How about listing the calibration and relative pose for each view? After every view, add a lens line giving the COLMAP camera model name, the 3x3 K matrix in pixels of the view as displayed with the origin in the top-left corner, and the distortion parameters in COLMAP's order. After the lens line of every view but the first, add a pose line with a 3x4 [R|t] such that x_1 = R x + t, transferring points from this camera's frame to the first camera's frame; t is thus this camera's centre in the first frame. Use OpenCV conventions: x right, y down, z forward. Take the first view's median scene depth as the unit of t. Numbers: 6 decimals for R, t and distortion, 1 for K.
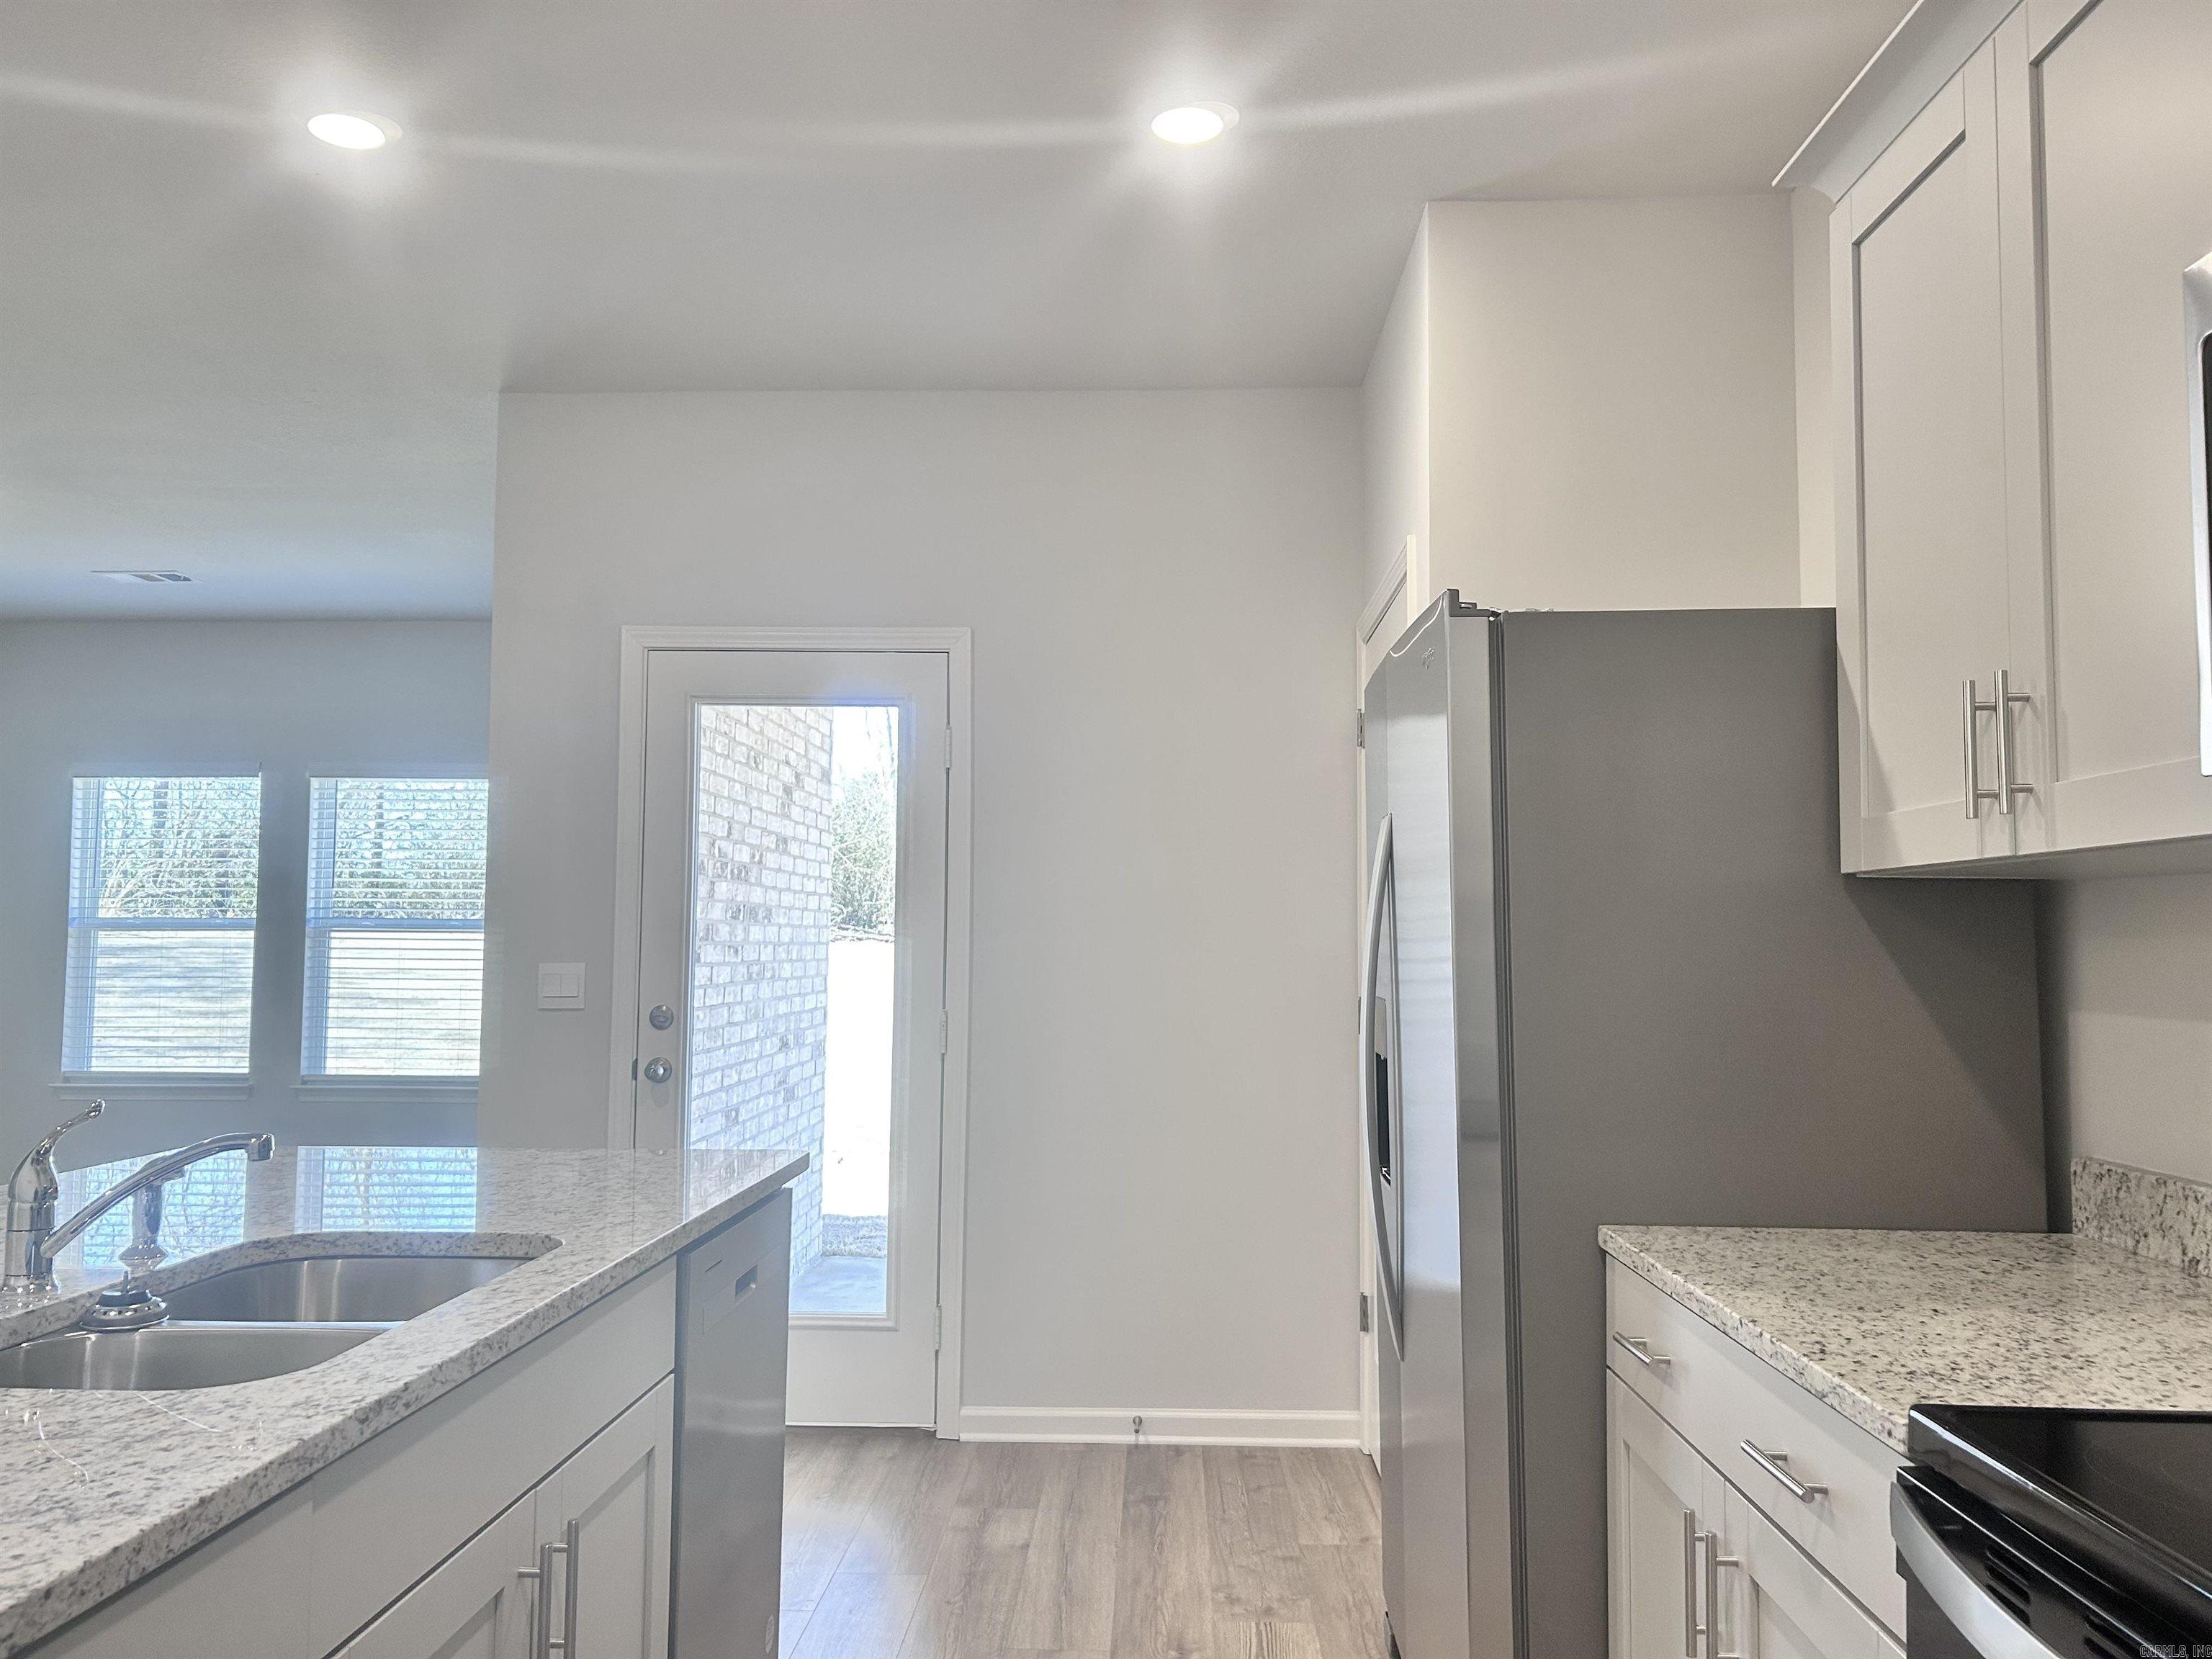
lens RADIAL K [[1733.7, 0, 1106.0], [0, 1733.7, 829.5], [0, 0, 1]] dist [0.040383, -0.005993]
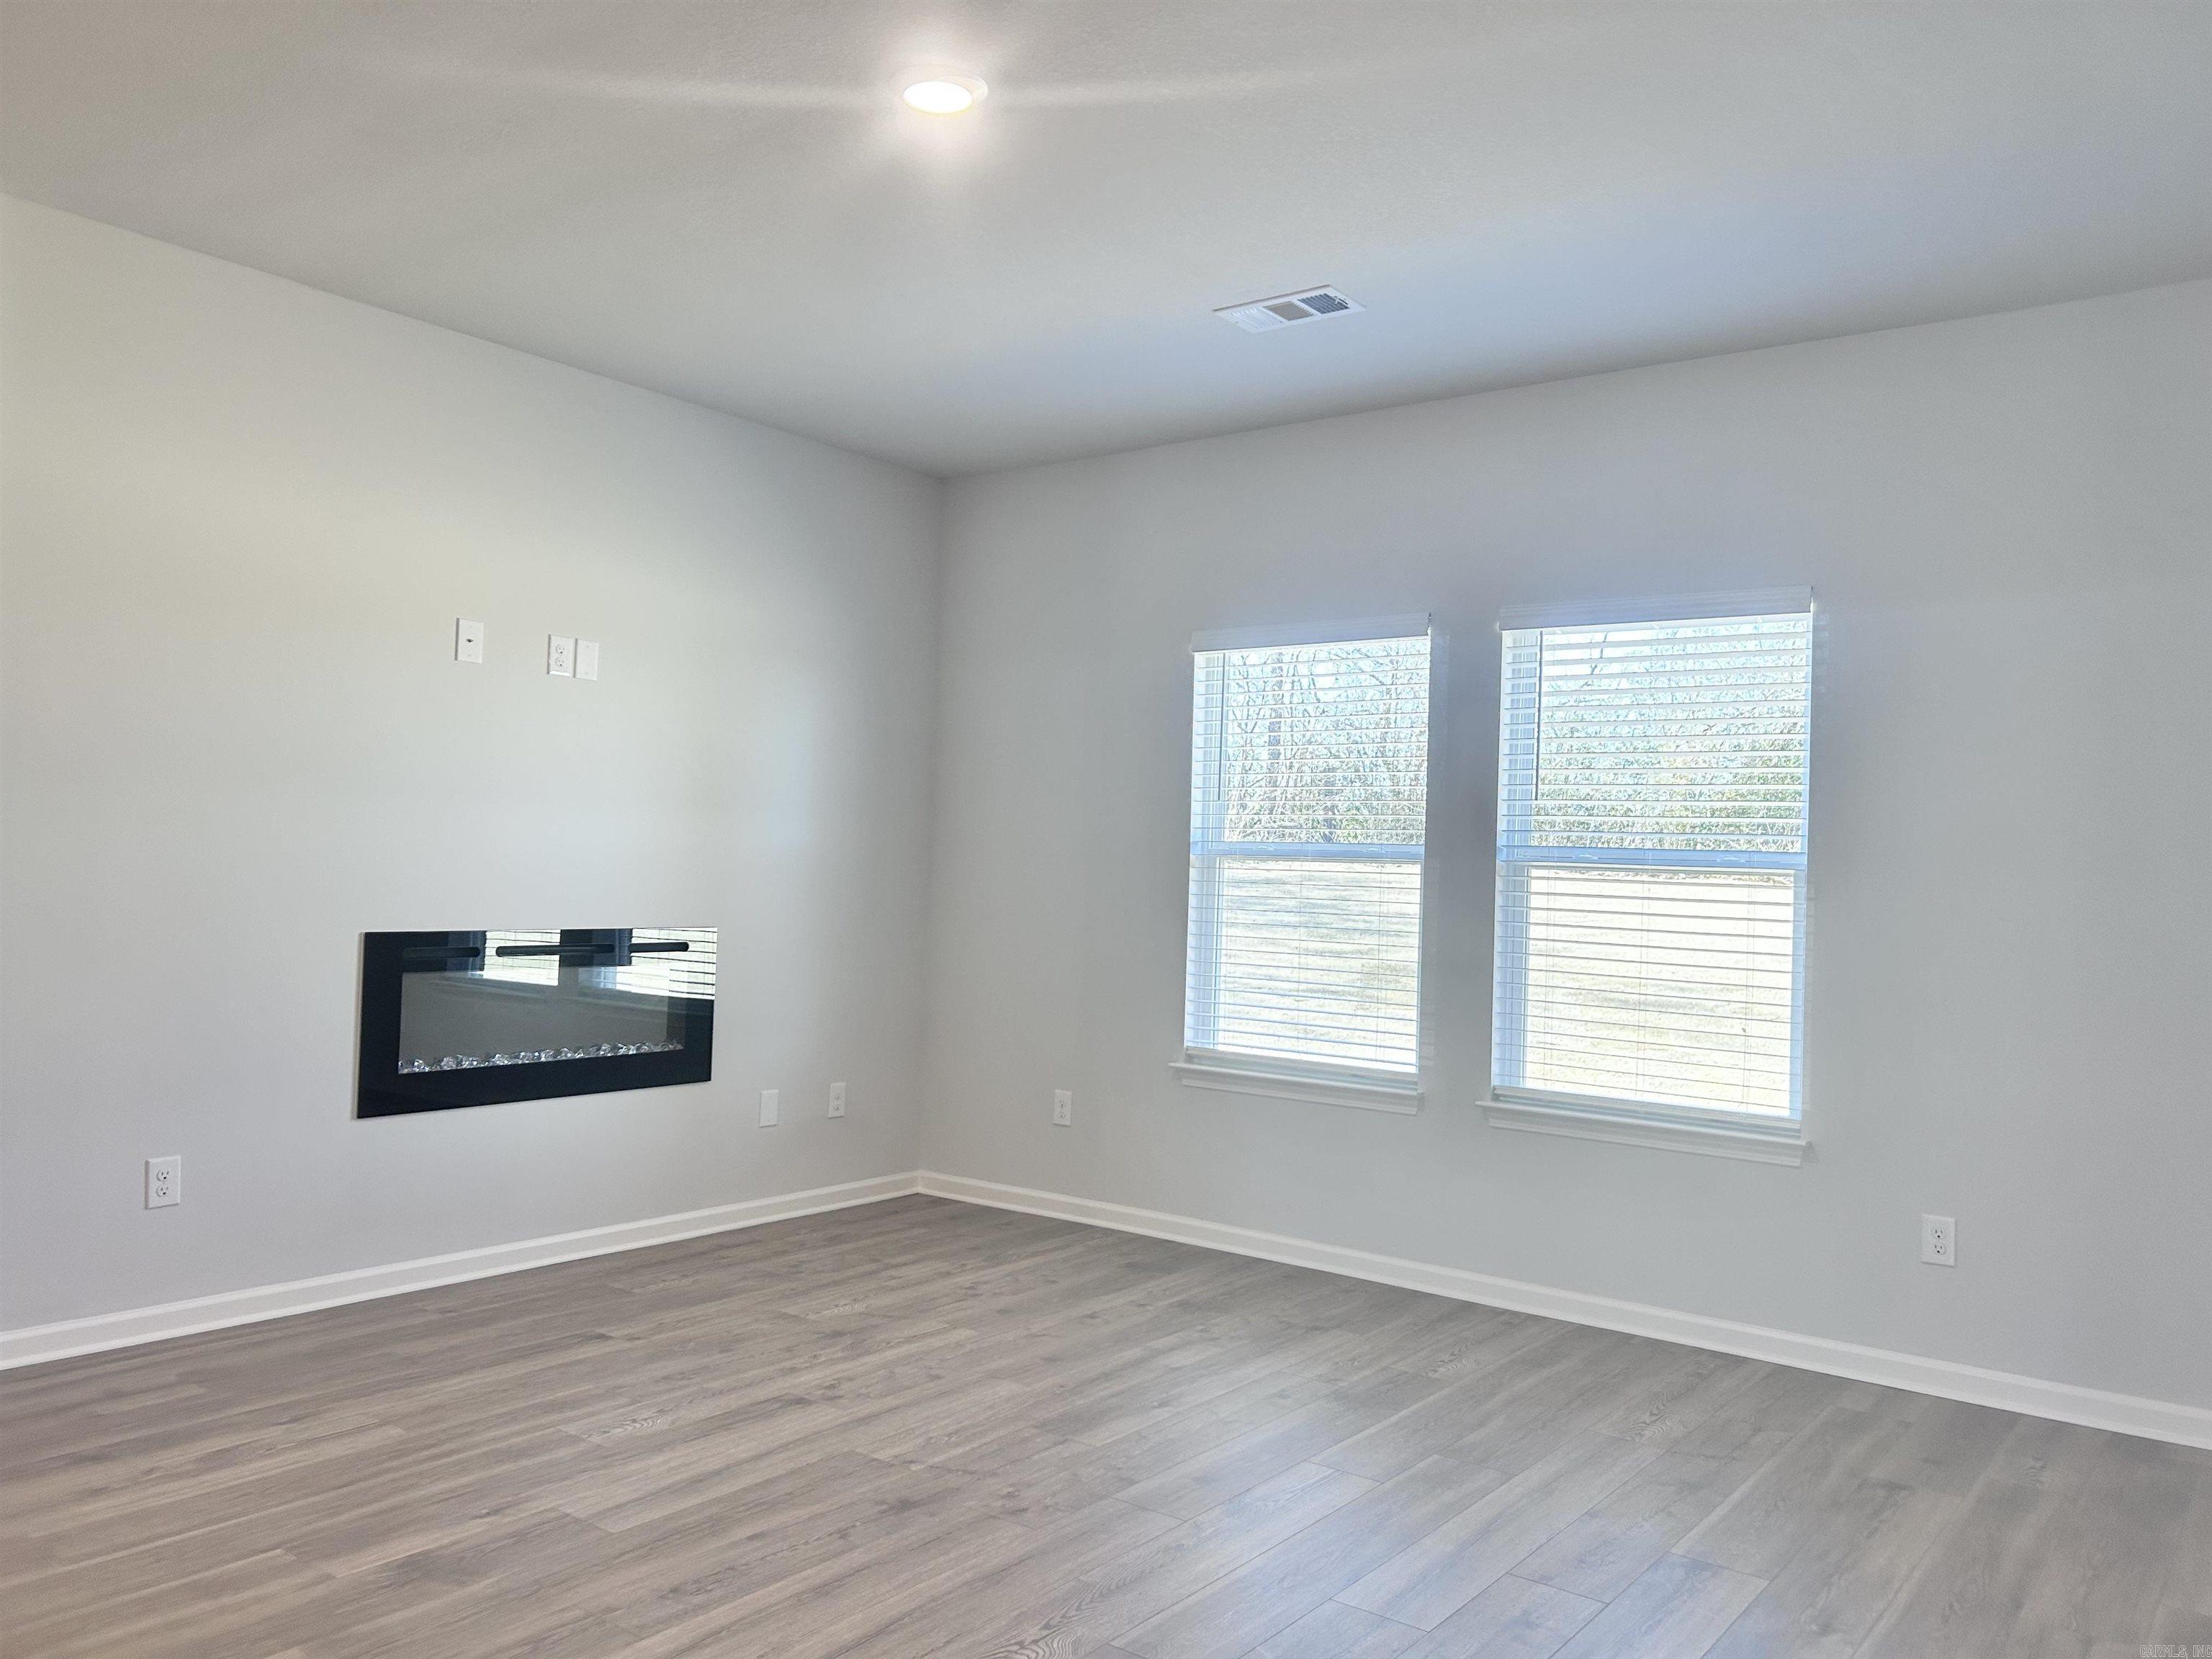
lens RADIAL K [[1645.8, 0, 1096.0], [0, 1645.8, 838.1], [0, 0, 1]] dist [0.080558, -0.127873]
pose [[0.826823, 0.012019, -0.562335, -0.230069], [0.008395, 0.999397, 0.033704, 0.025220], [0.562400, -0.032588, 0.826223, 0.399439]]
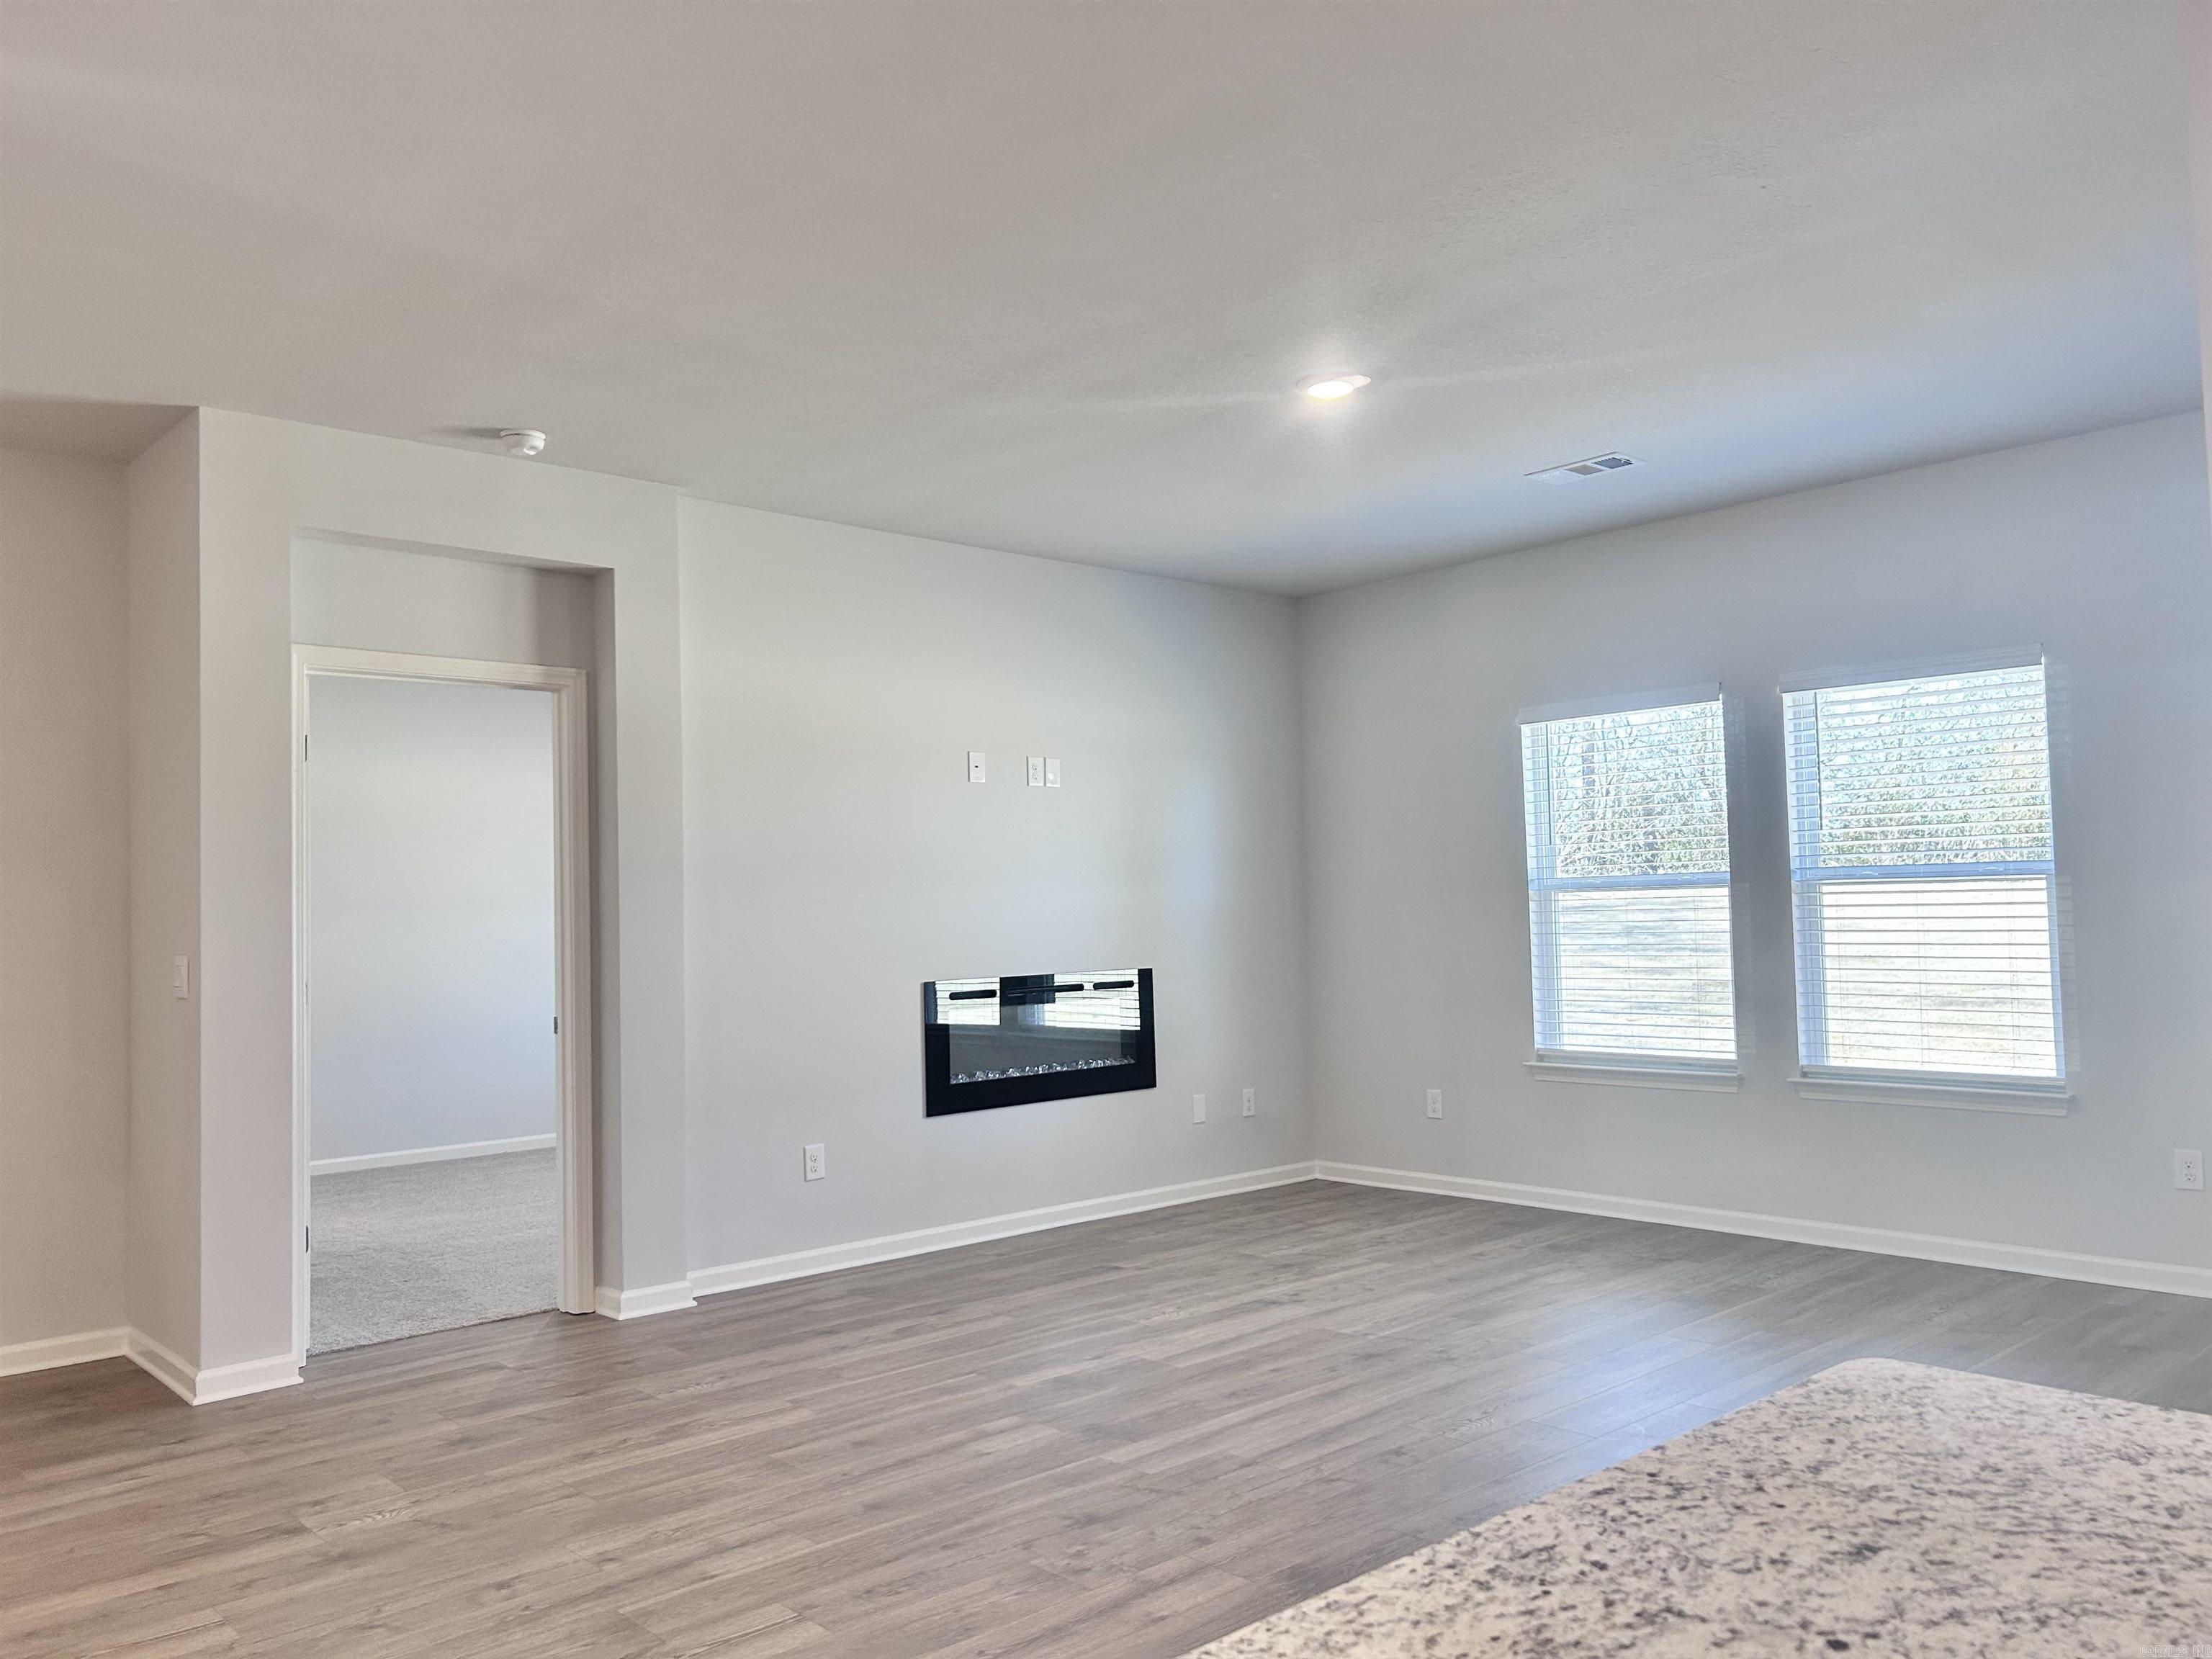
lens RADIAL K [[1645.8, 0, 1096.0], [0, 1645.8, 838.1], [0, 0, 1]] dist [0.080558, -0.127873]
pose [[0.709260, -0.053592, -0.702907, -0.145058], [0.075225, 0.997167, -0.000123, 0.012538], [0.700922, -0.052789, 0.711281, 0.233779]]
